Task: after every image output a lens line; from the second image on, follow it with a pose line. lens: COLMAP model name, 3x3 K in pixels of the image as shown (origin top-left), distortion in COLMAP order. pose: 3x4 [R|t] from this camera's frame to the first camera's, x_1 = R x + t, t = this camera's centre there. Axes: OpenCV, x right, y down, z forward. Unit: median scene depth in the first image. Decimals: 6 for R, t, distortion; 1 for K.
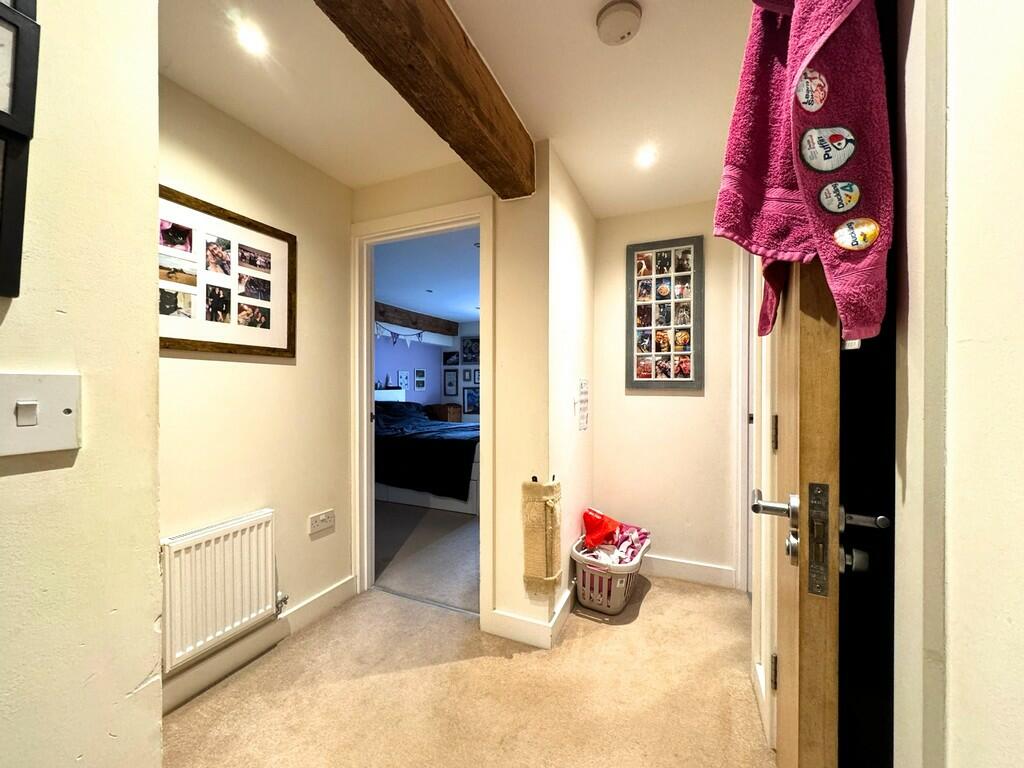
lens RADIAL K [[415.9, 0, 514.5], [0, 415.9, 386.3], [0, 0, 1]] dist [0.000852, 0.000052]
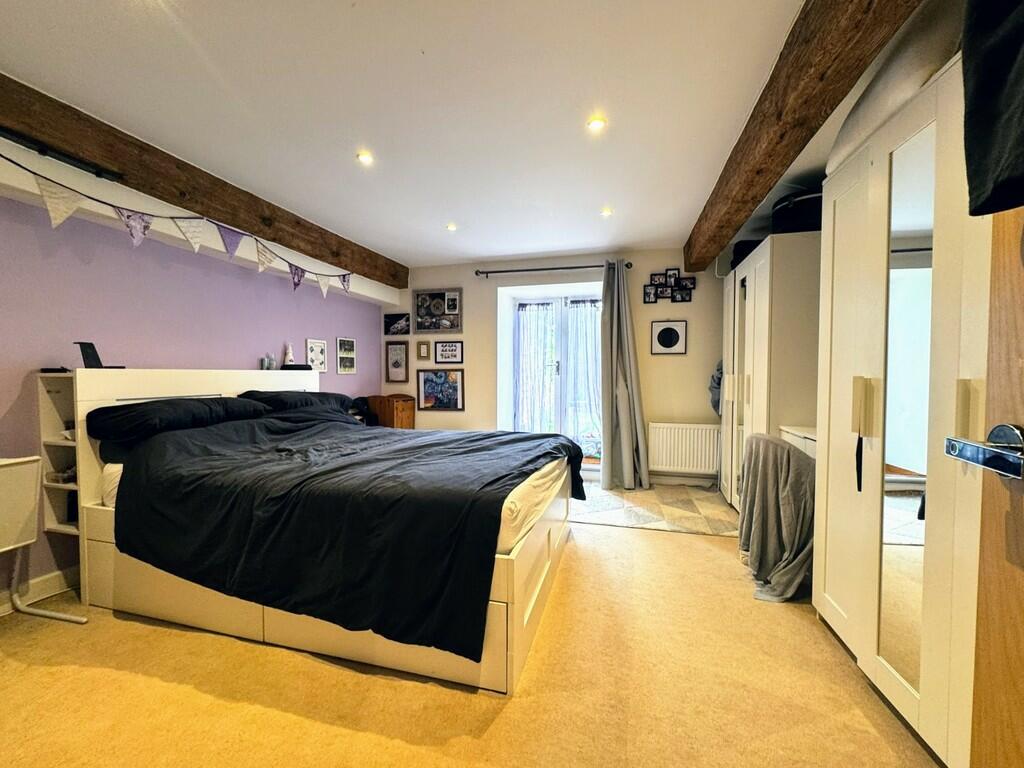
lens RADIAL K [[415.9, 0, 510.6], [0, 415.9, 389.9], [0, 0, 1]] dist [0.000852, 0.000052]
pose [[0.988837, -0.003797, 0.148954, -0.079662], [-0.001040, 0.999475, 0.032382, 0.013963], [-0.148999, -0.032175, 0.988314, 0.357900]]
